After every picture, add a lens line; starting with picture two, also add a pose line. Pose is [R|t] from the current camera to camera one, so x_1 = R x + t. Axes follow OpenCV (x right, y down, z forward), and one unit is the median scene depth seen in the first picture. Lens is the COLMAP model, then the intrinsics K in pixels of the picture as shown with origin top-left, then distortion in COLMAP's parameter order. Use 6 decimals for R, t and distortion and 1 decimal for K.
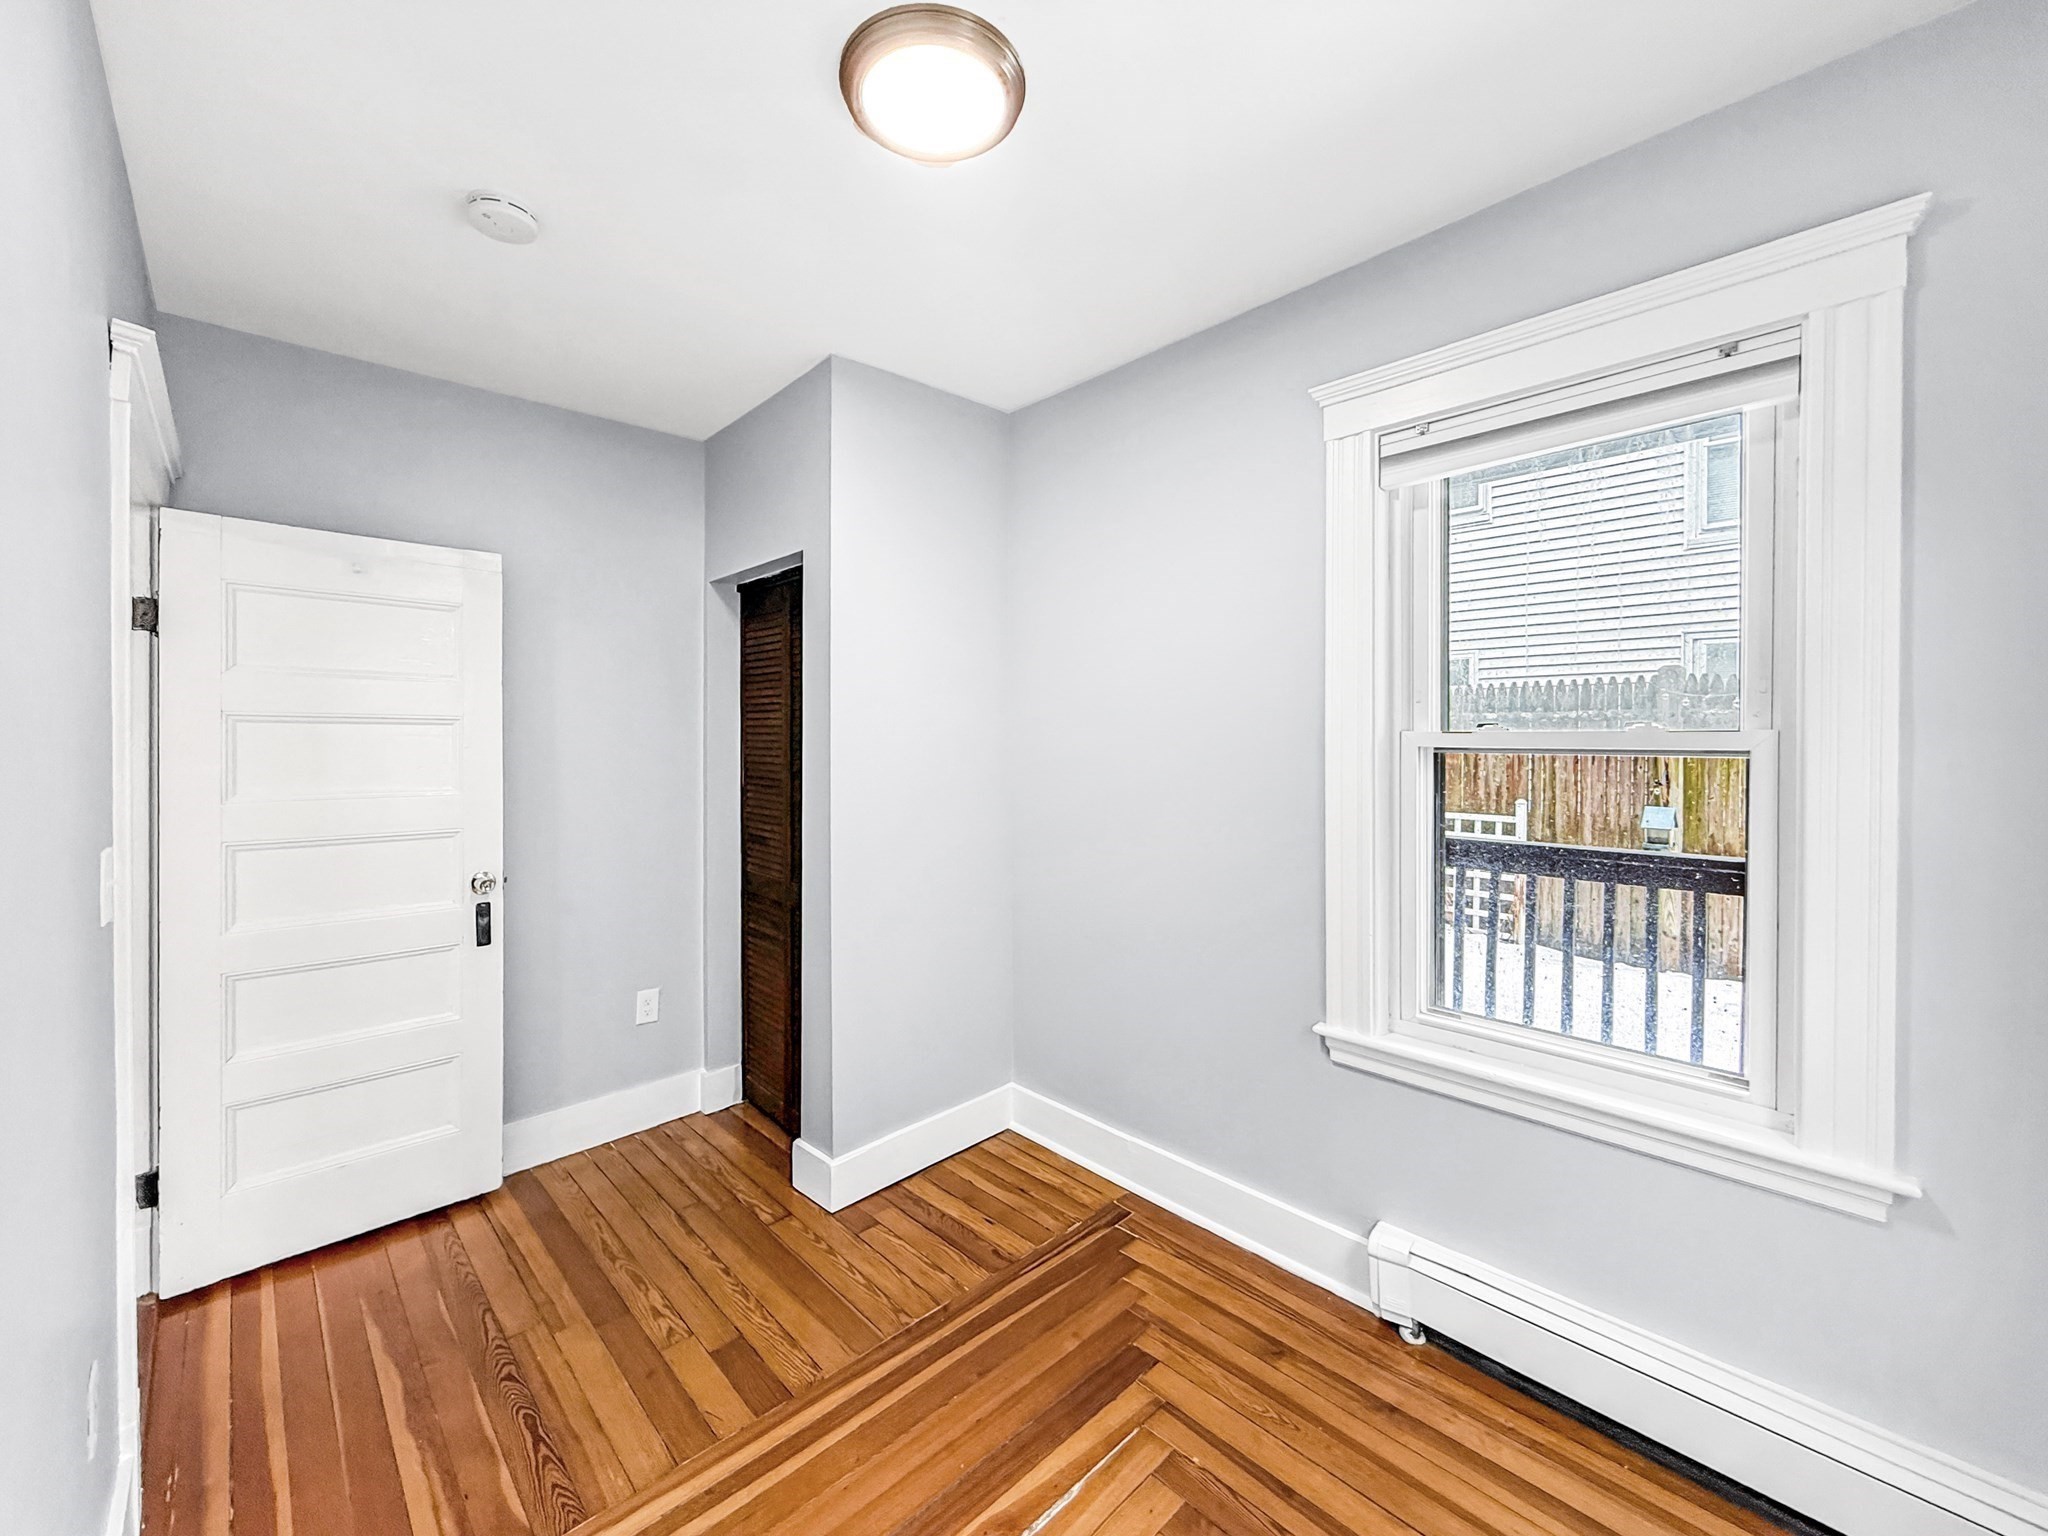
lens RADIAL K [[811.7, 0, 1030.6], [0, 811.7, 744.0], [0, 0, 1]] dist [0.001440, 0.000108]
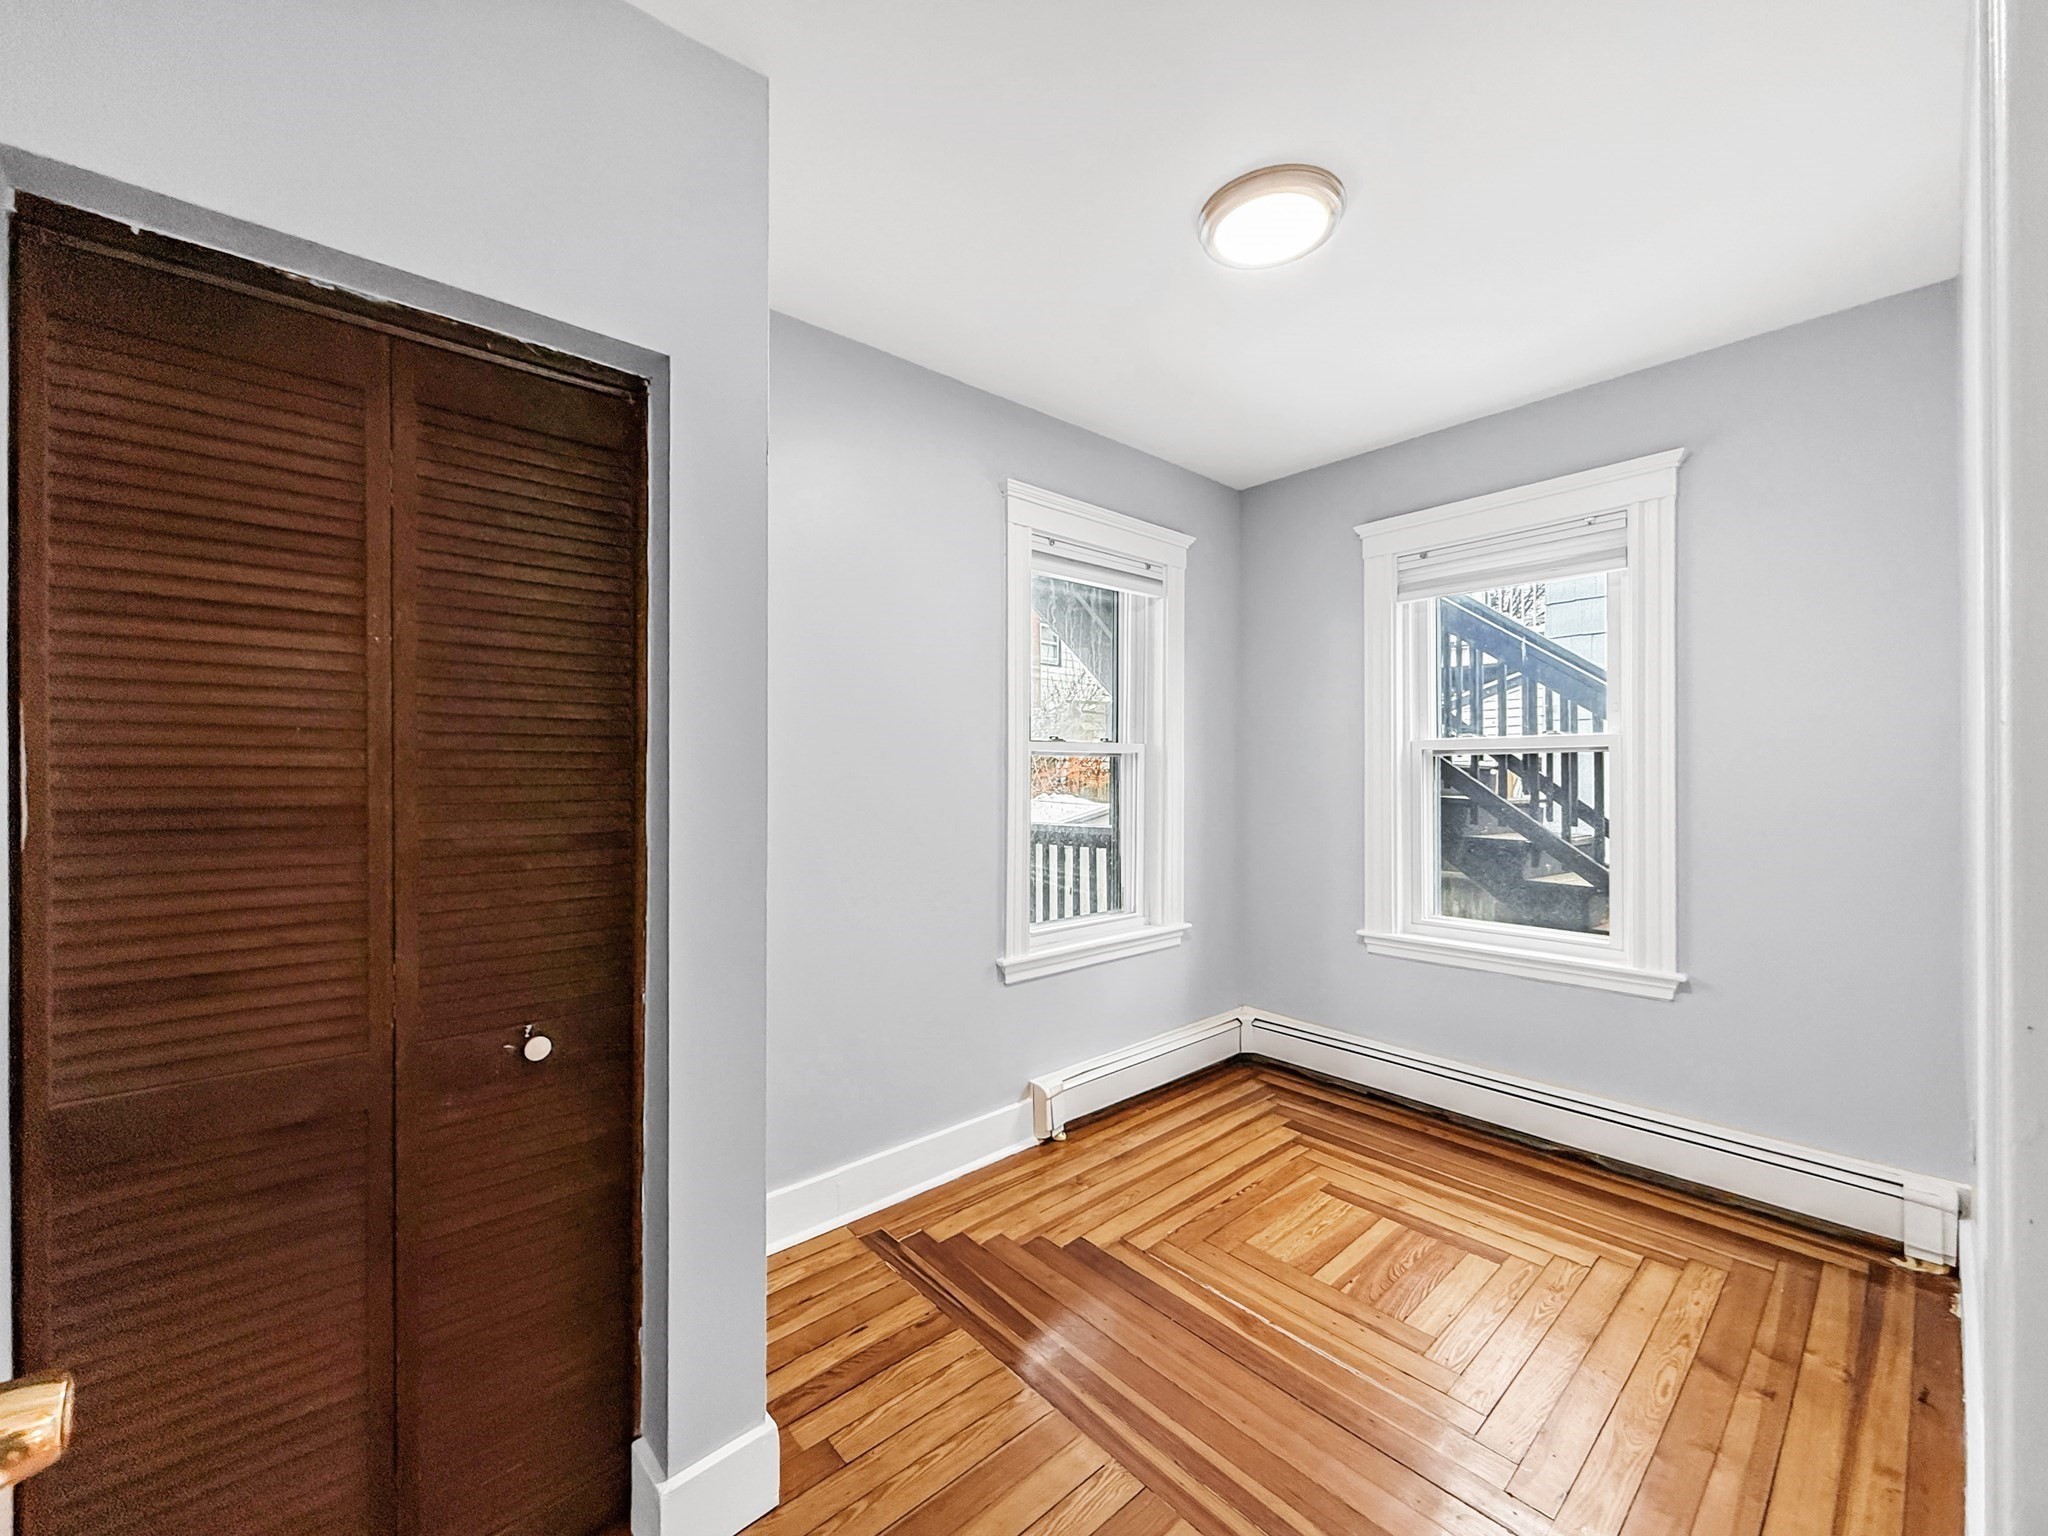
lens RADIAL K [[821.3, 0, 1023.2], [0, 821.3, 762.3], [0, 0, 1]] dist [-0.000502, 0.000030]
pose [[0.047256, 0.004275, 0.998874, -1.035828], [0.002121, 0.999988, -0.004380, 0.033267], [-0.998881, 0.002326, 0.047246, 0.959941]]
